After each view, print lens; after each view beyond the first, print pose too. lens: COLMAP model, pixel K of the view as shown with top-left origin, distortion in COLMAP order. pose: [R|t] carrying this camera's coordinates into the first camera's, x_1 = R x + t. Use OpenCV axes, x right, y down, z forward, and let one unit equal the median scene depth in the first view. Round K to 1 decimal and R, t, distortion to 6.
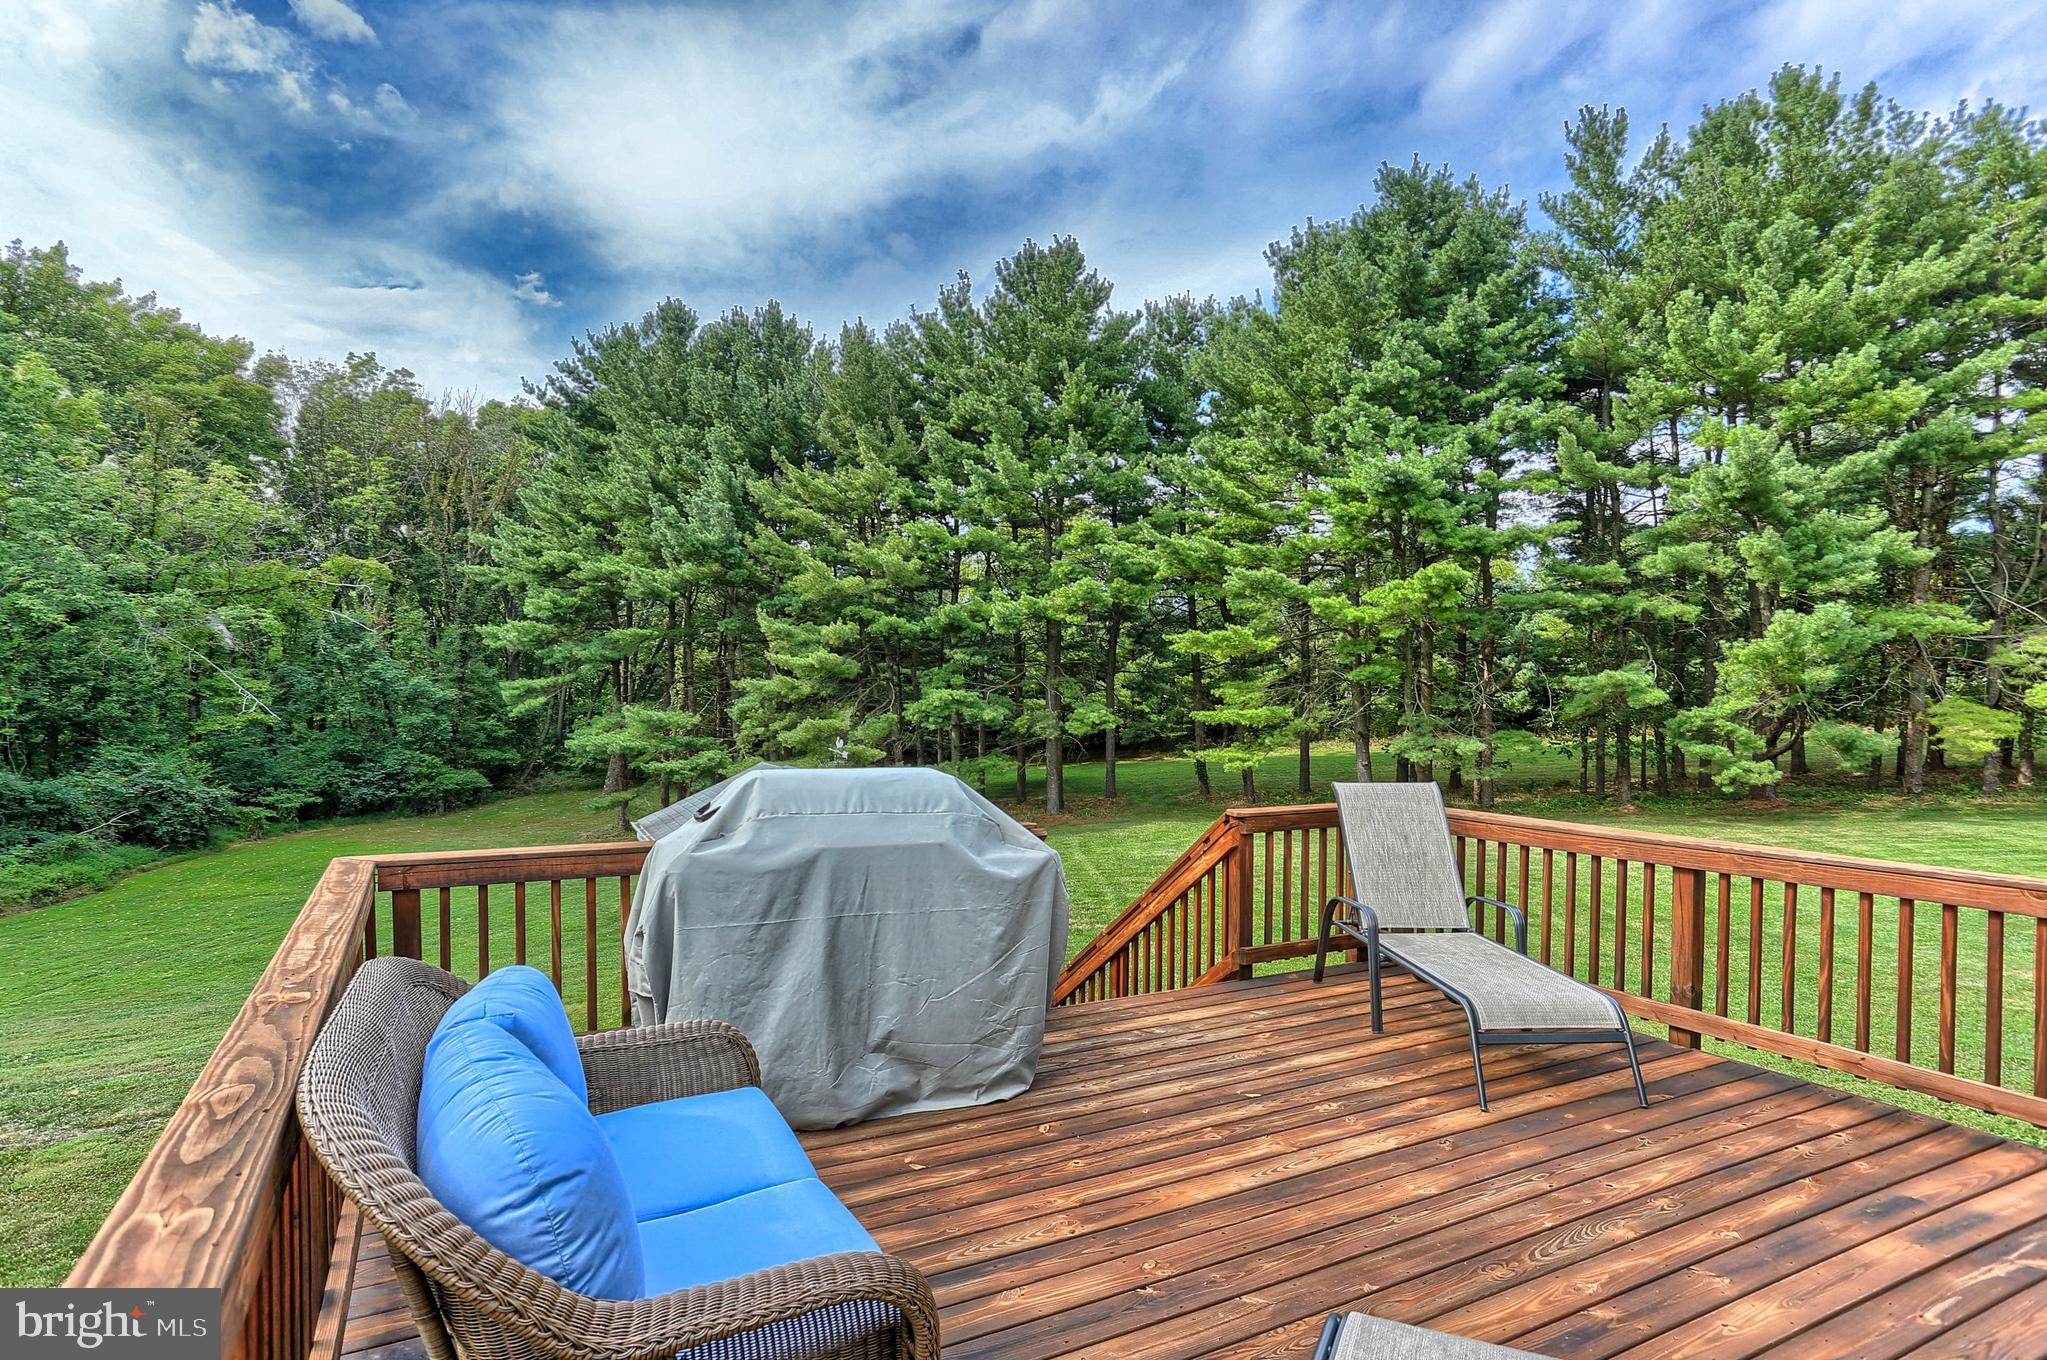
lens RADIAL K [[998.3, 0, 960.5], [0, 998.3, 724.8], [0, 0, 1]] dist [0.012628, 0.004424]
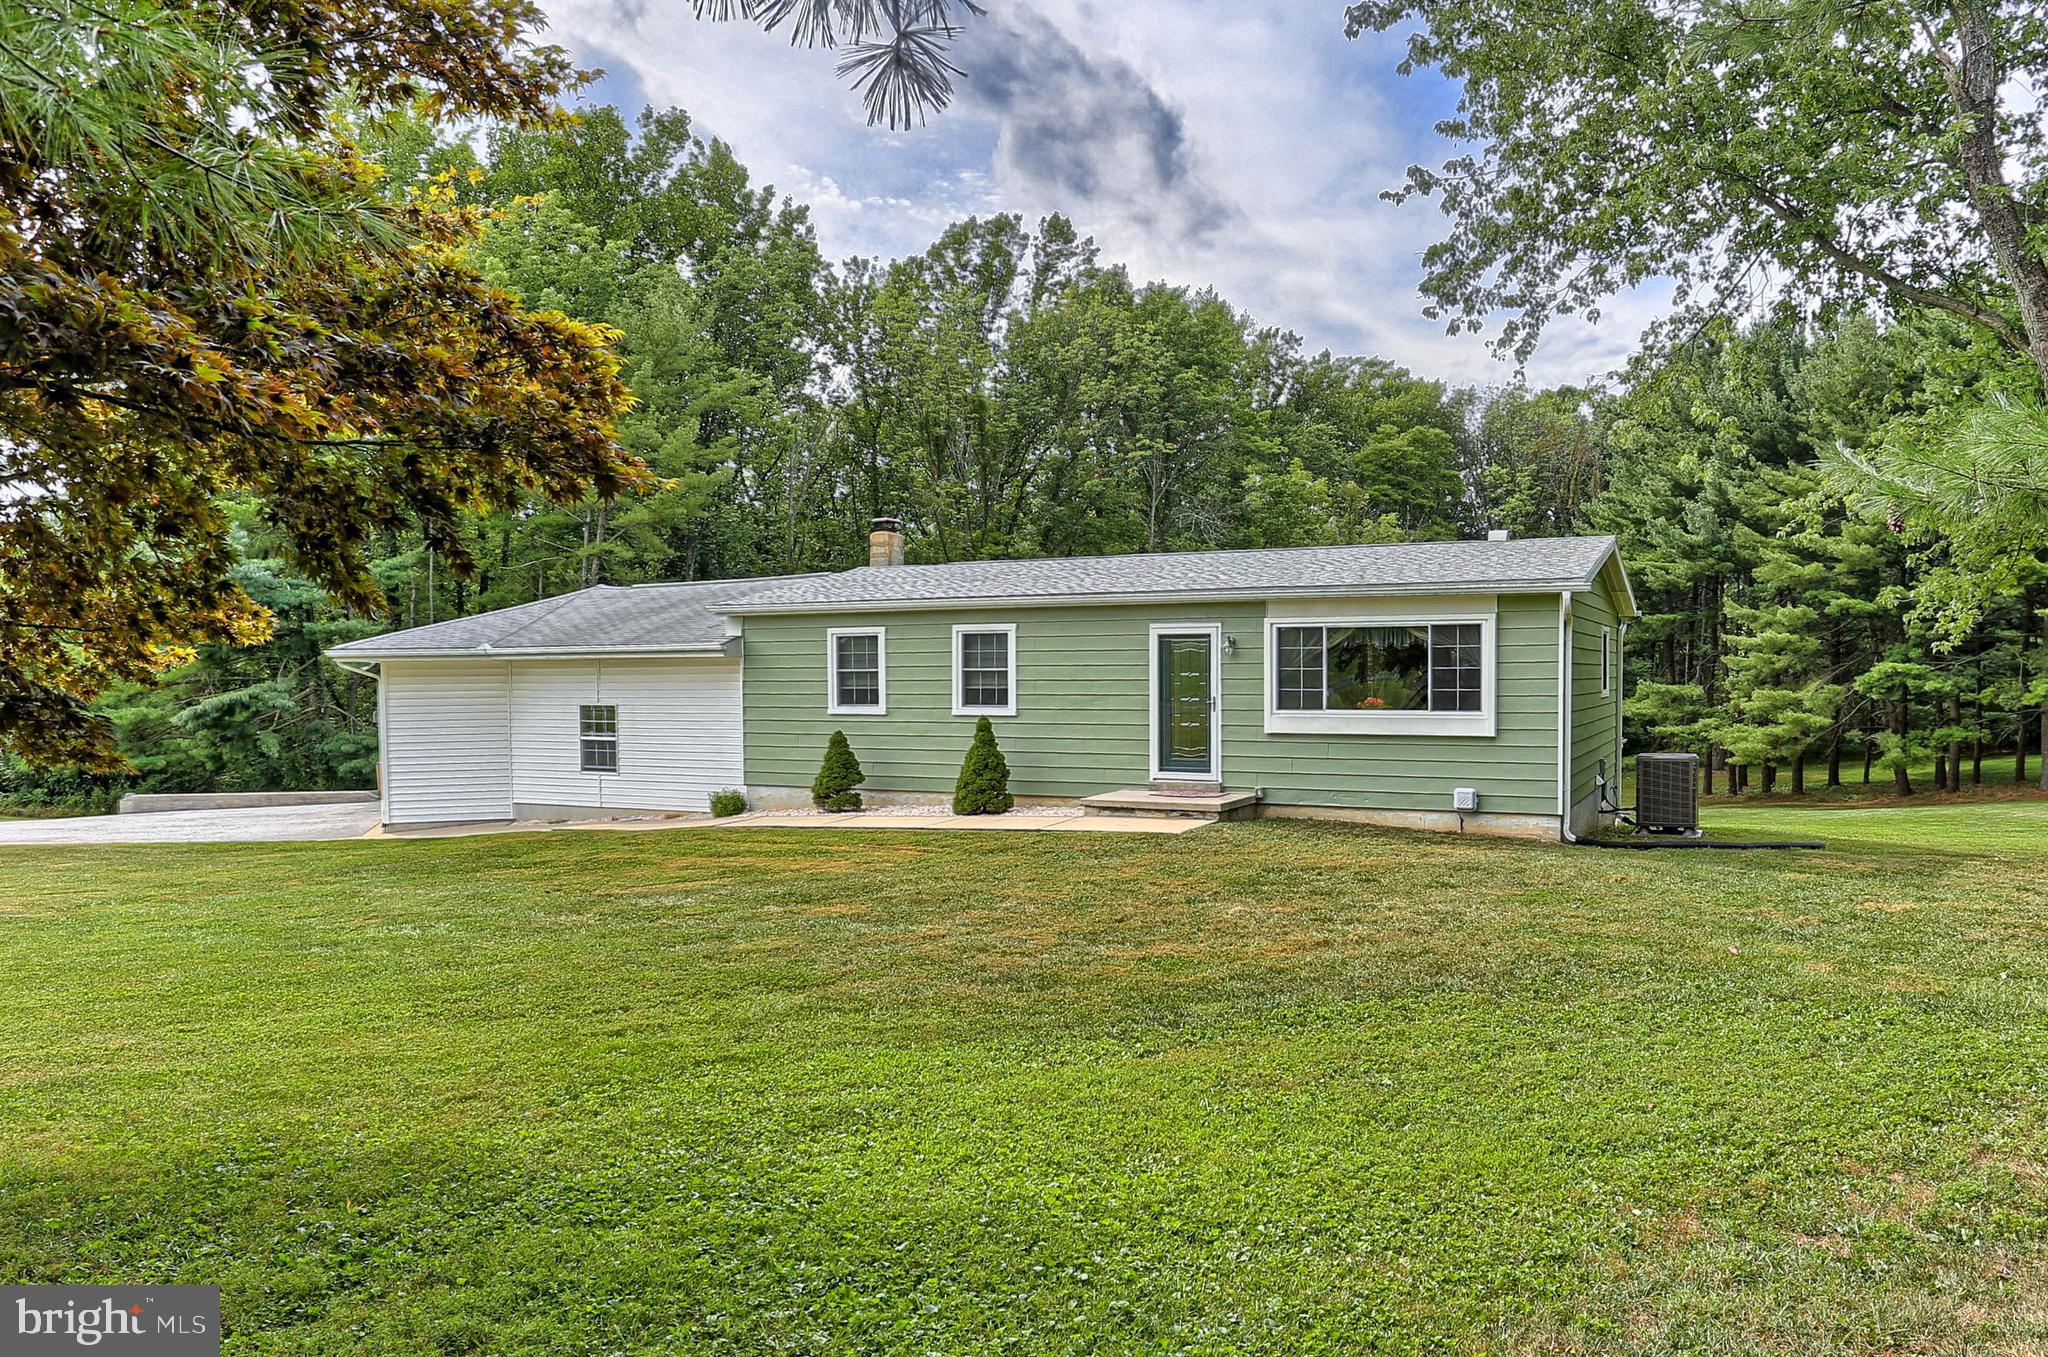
lens RADIAL K [[1427.3, 0, 1023.0], [0, 1427.3, 694.8], [0, 0, 1]] dist [0.049757, 0.004953]
pose [[0.565441, 0.003946, -0.824779, 0.749242], [-0.018897, 0.999788, -0.008172, 0.029167], [0.824572, 0.020207, 0.565396, -0.659876]]
